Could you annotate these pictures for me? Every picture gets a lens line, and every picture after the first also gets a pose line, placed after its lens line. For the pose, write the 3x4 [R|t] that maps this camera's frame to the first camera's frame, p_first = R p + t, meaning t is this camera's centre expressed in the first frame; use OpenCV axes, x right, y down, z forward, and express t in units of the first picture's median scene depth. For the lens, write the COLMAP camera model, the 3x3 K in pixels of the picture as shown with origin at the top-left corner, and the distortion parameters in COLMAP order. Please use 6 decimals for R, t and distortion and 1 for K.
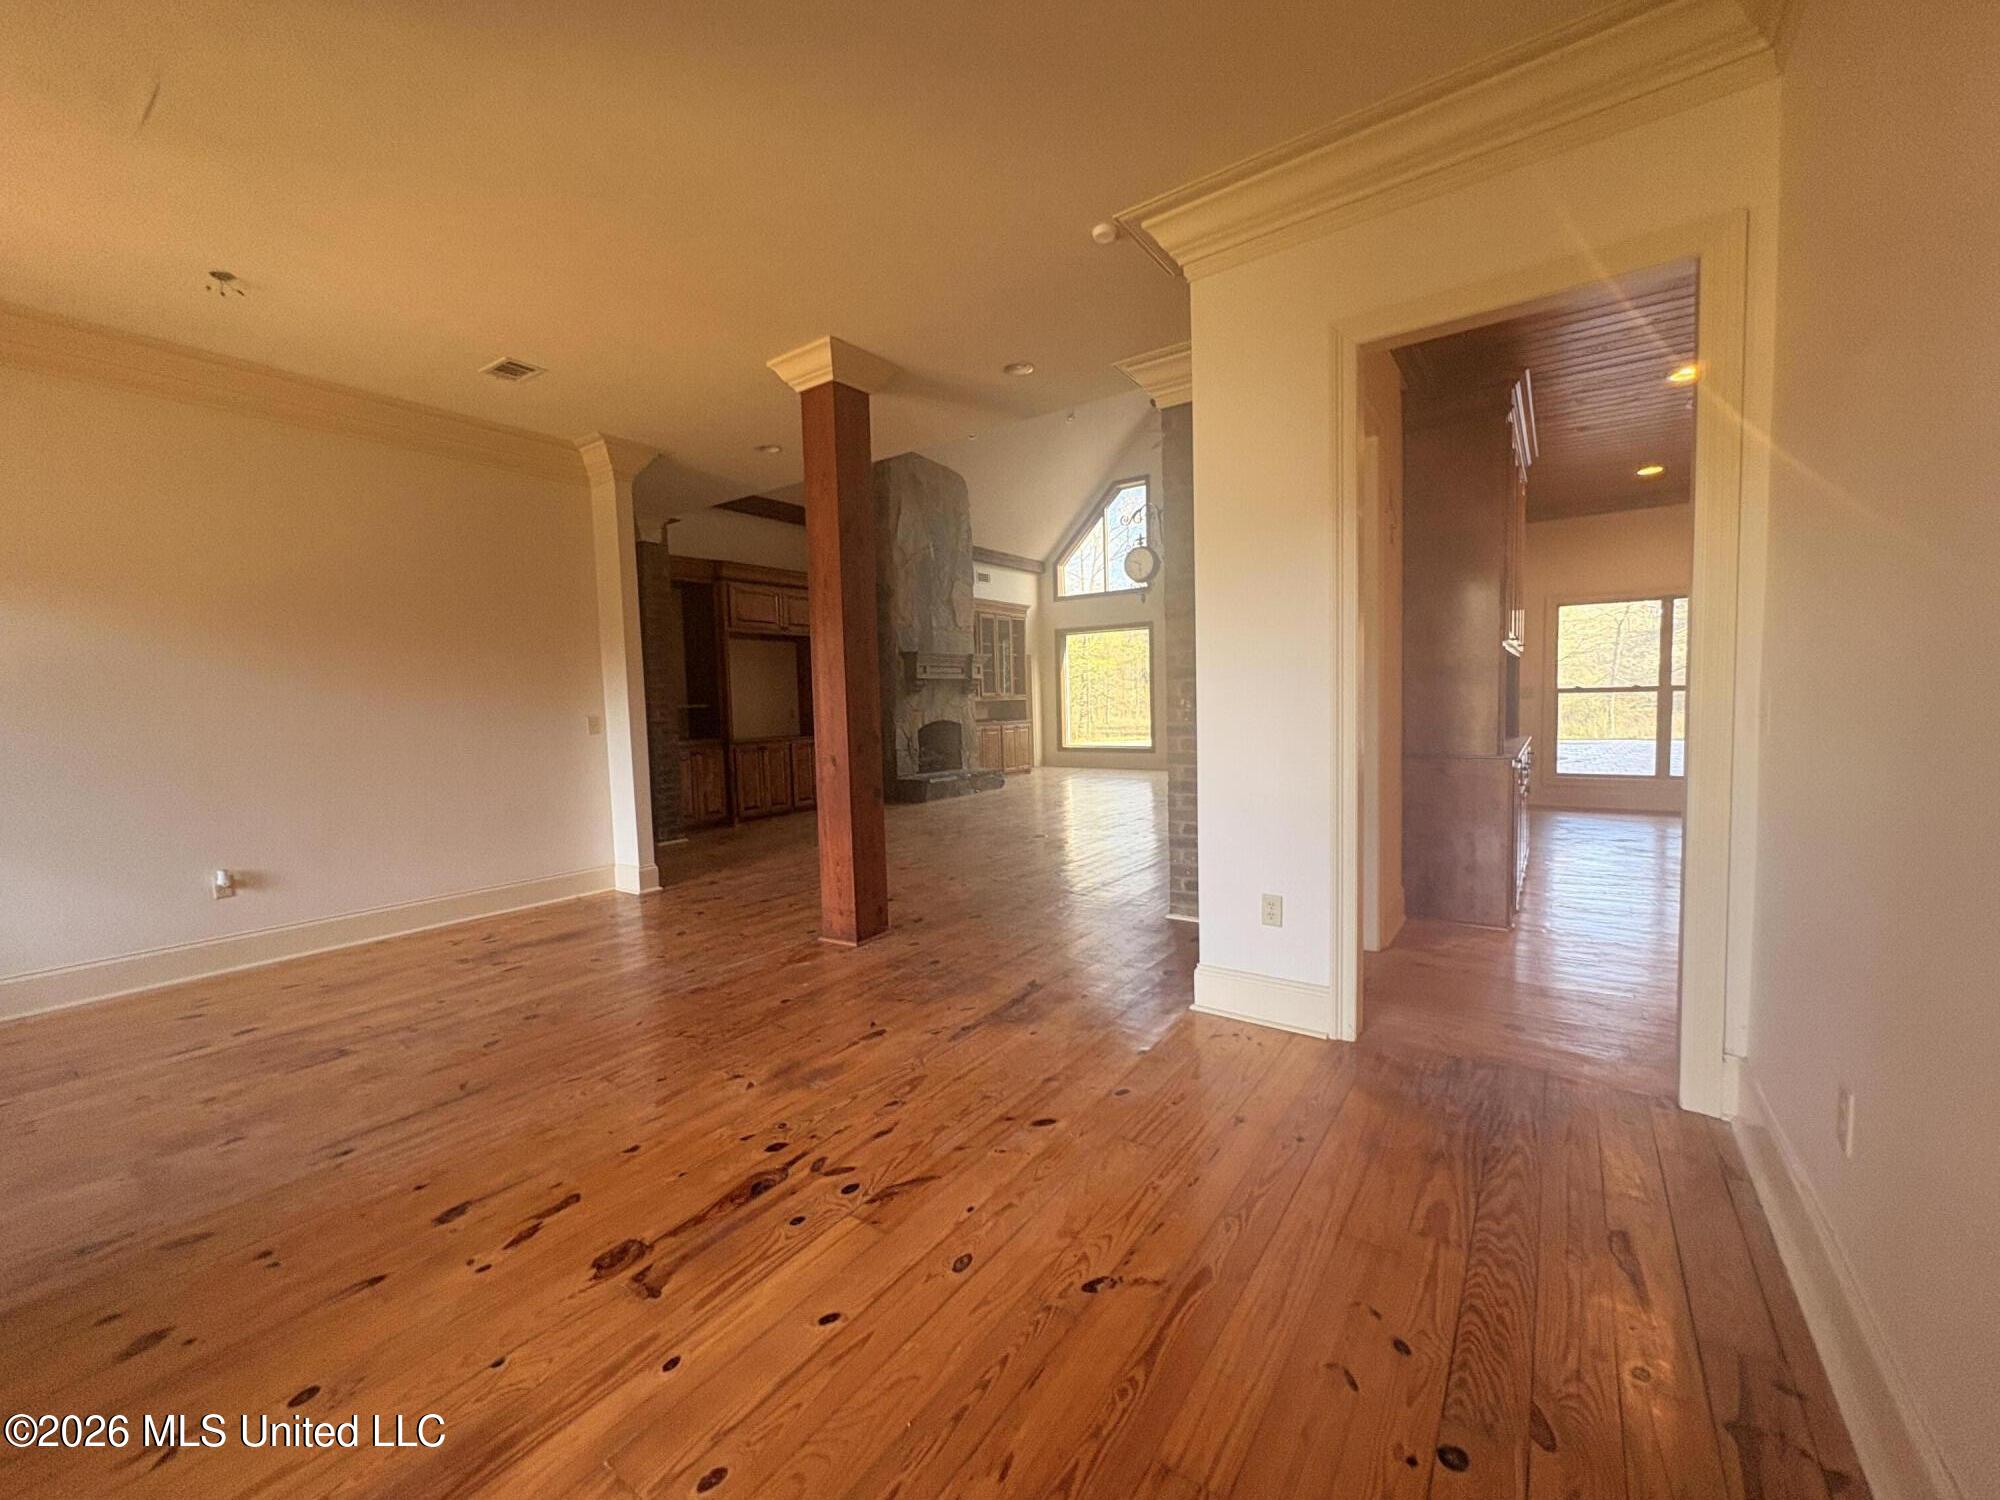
lens RADIAL K [[798.8, 0, 993.7], [0, 798.8, 751.9], [0, 0, 1]] dist [0.004118, 0.000591]
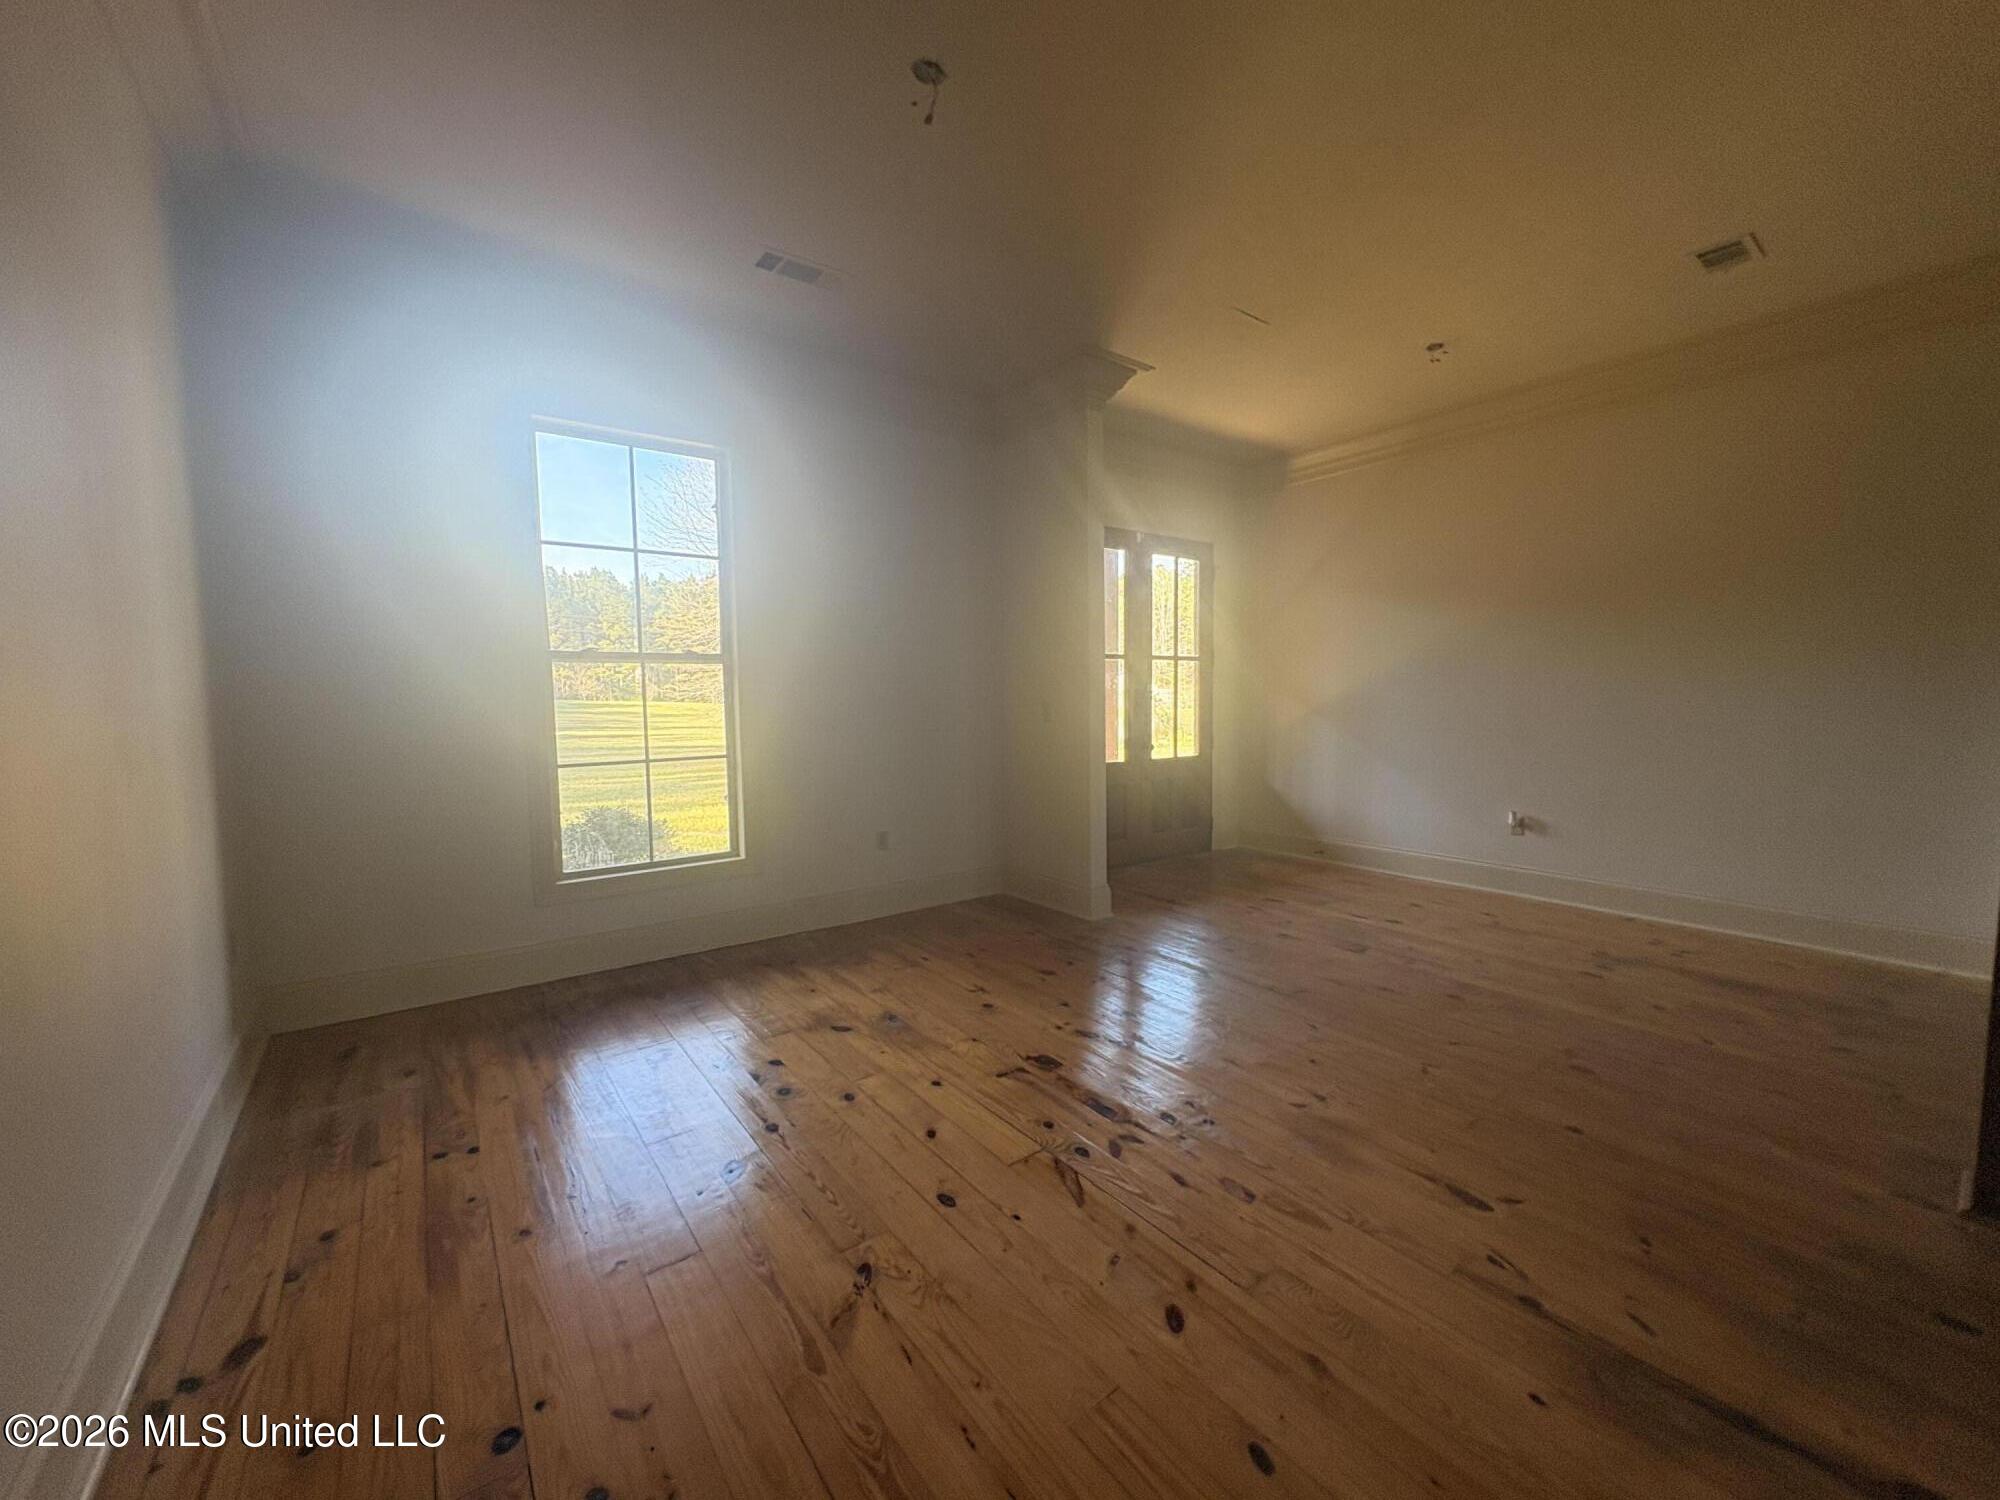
lens RADIAL K [[798.8, 0, 1006.0], [0, 798.8, 750.7], [0, 0, 1]] dist [0.004118, 0.000591]
pose [[-0.300906, 0.098576, -0.948545, 0.945821], [-0.043434, 0.992195, 0.116891, -0.123092], [0.952664, 0.076372, -0.294276, 1.372575]]
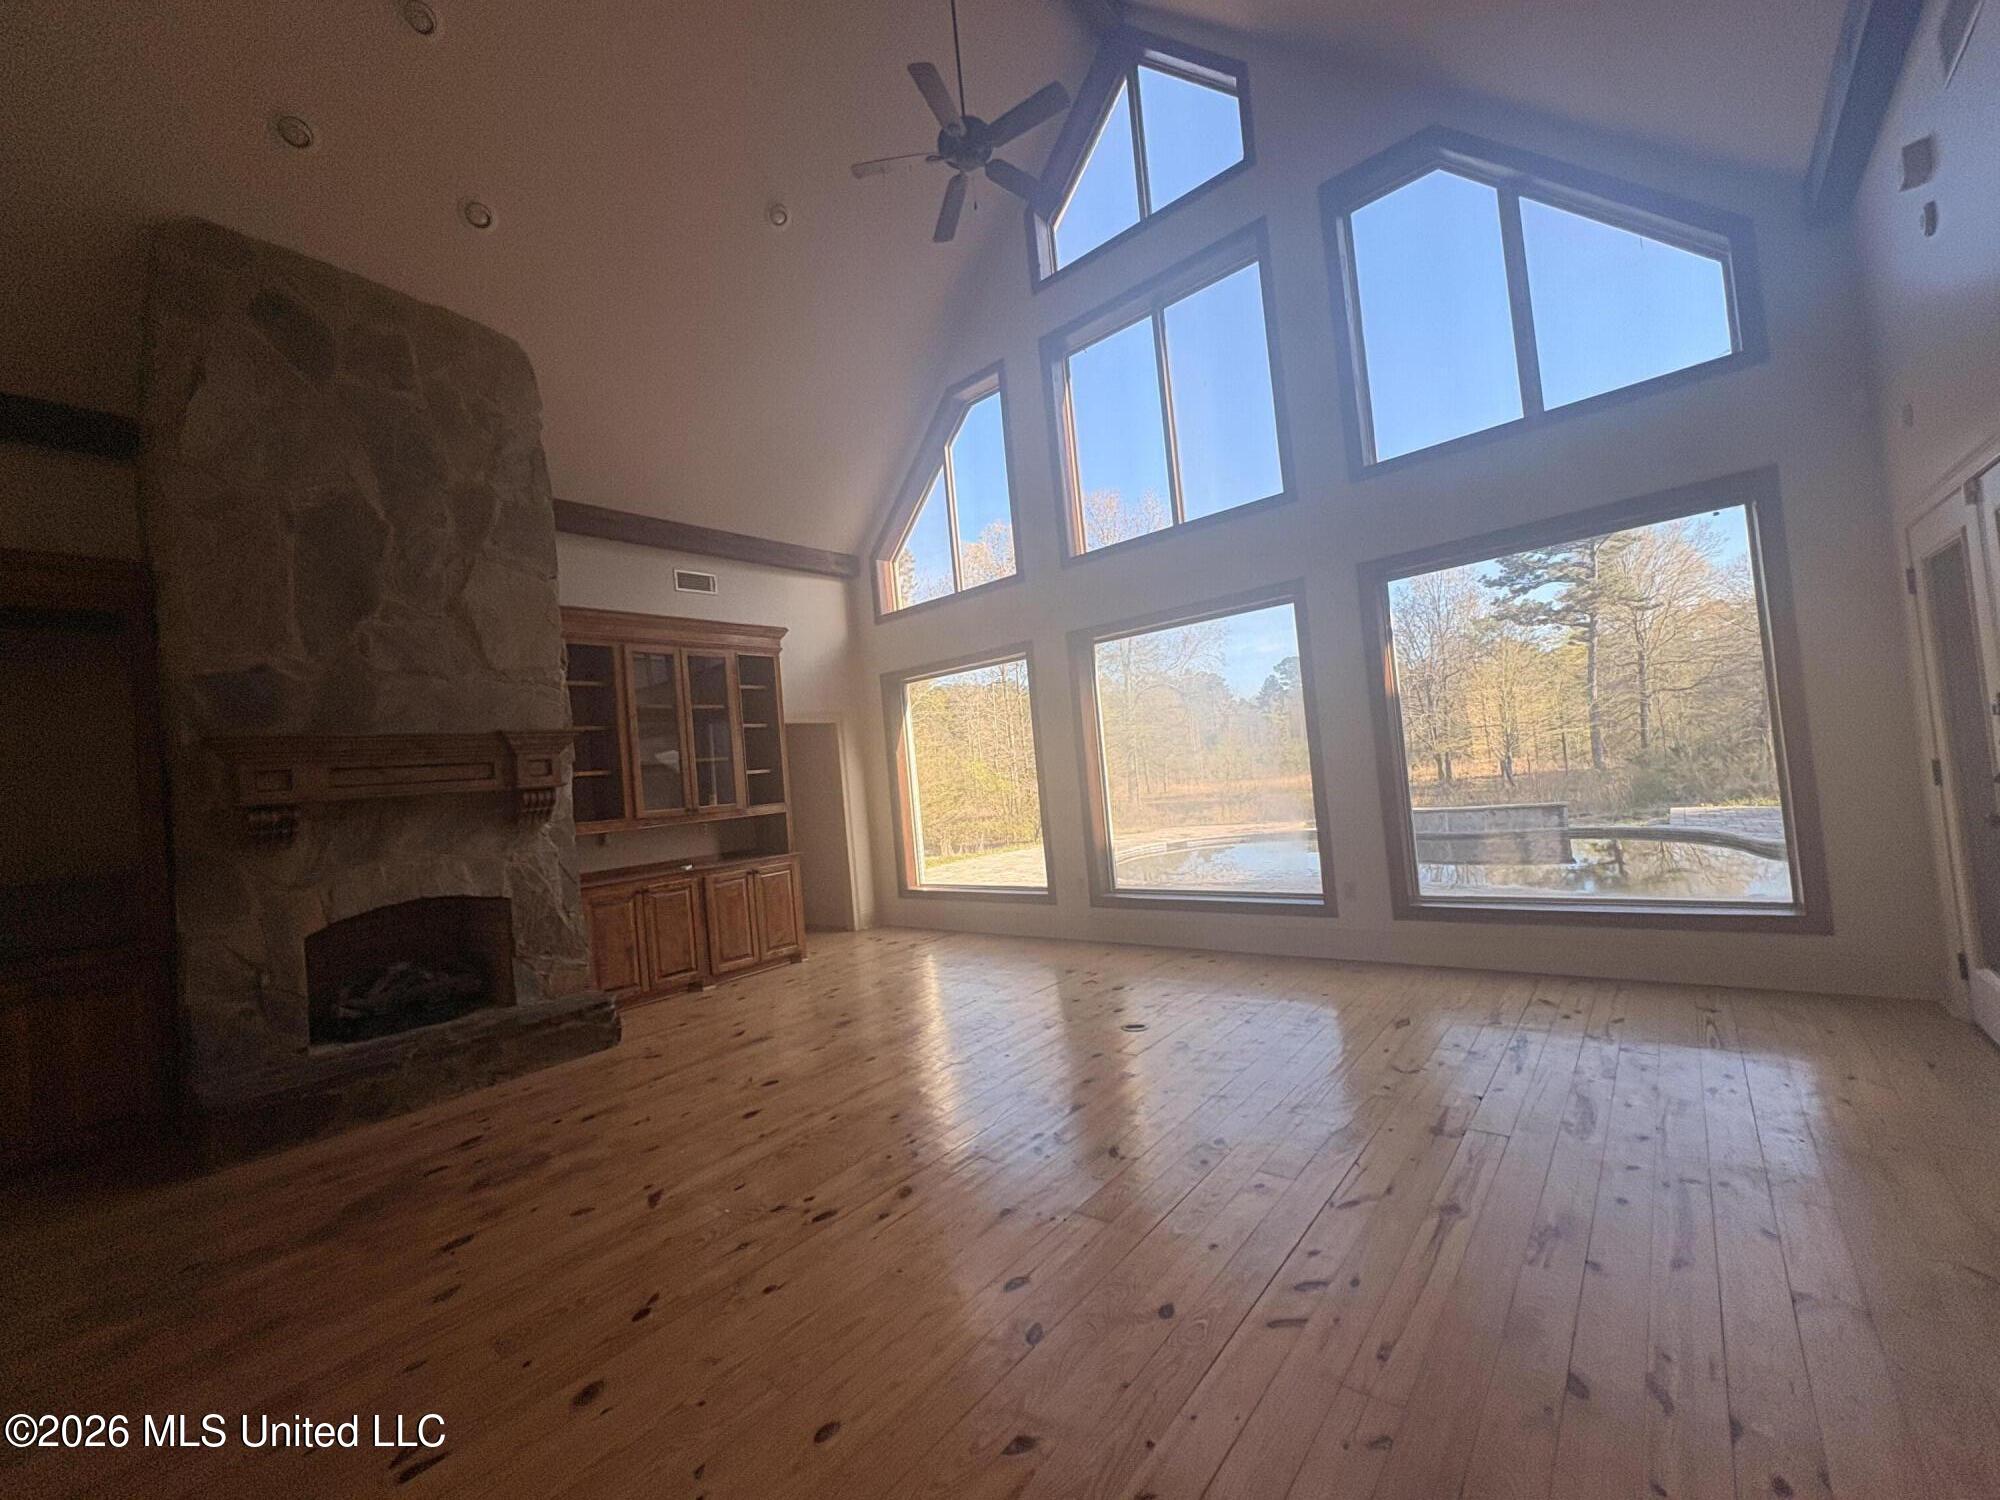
lens RADIAL K [[798.8, 0, 1001.3], [0, 798.8, 759.5], [0, 0, 1]] dist [0.004118, 0.000591]
pose [[0.994047, -0.070916, -0.082708, 0.140323], [0.063804, 0.994278, -0.085681, -0.030128], [0.088311, 0.079894, 0.992884, 0.329226]]
